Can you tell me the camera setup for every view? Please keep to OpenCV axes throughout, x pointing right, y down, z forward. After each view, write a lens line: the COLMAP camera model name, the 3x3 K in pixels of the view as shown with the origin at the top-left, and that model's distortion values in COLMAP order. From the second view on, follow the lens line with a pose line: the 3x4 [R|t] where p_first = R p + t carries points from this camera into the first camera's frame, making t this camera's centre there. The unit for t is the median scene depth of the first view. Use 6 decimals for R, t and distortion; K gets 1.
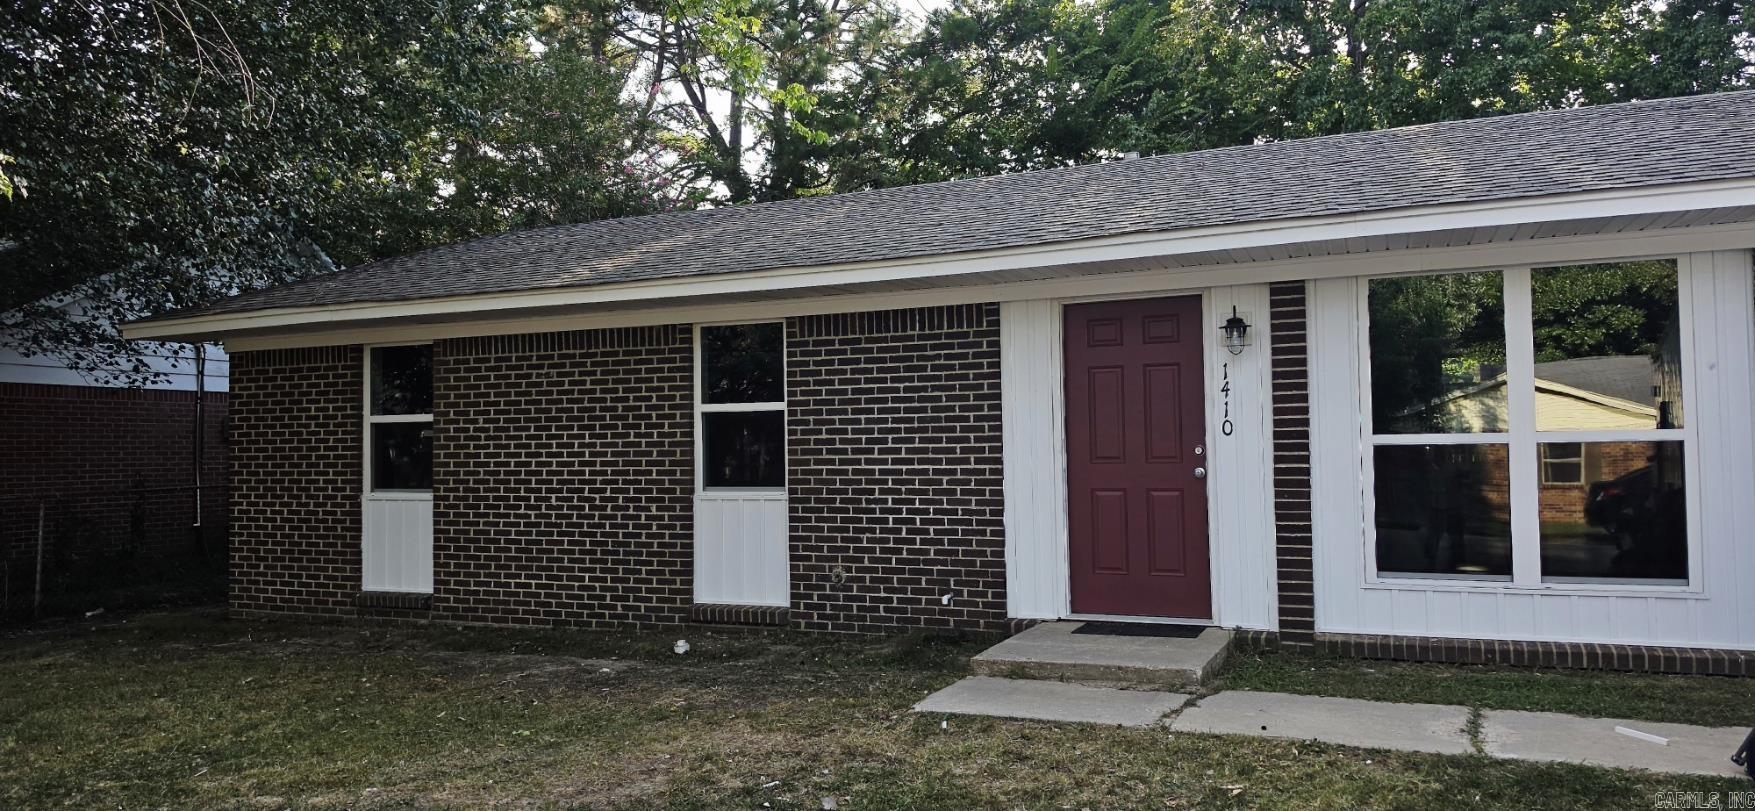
lens RADIAL K [[1262.2, 0, 863.1], [0, 1262.2, 398.5], [0, 0, 1]] dist [0.012539, -0.003552]
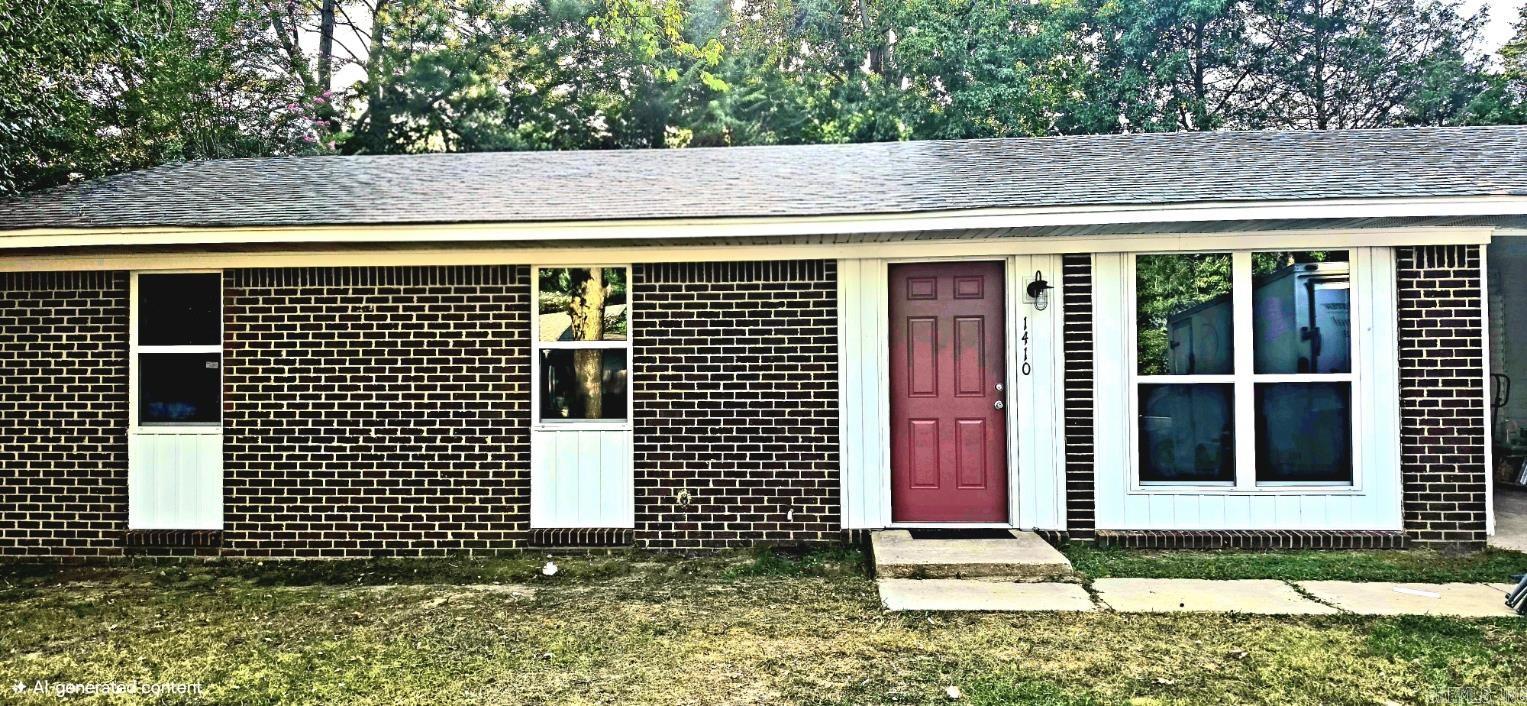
lens RADIAL K [[1063.2, 0, 779.3], [0, 1063.2, 365.6], [0, 0, 1]] dist [0.010928, -0.044314]
pose [[0.932635, 0.013880, 0.360554, -0.284577], [-0.020540, 0.999682, 0.014648, 0.008522], [-0.360236, -0.021067, 0.932623, 0.099443]]
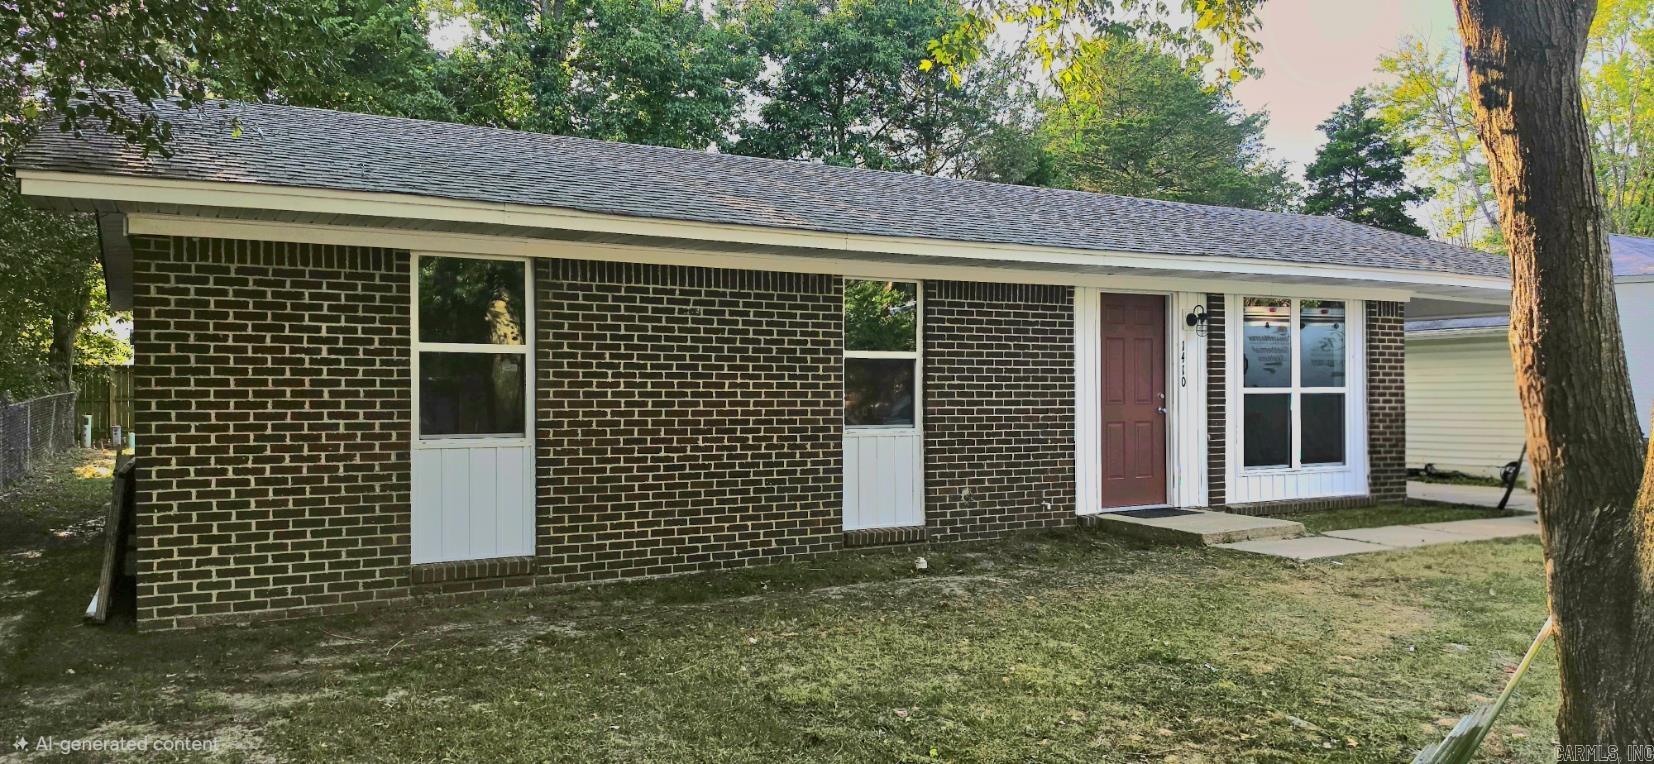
lens RADIAL K [[1189.6, 0, 815.5], [0, 1189.6, 396.2], [0, 0, 1]] dist [0.012539, -0.003552]
pose [[0.575600, 0.010069, 0.817670, -1.071442], [-0.039645, 0.999092, 0.015605, 0.032089], [-0.816770, -0.041399, 0.575476, 0.461912]]
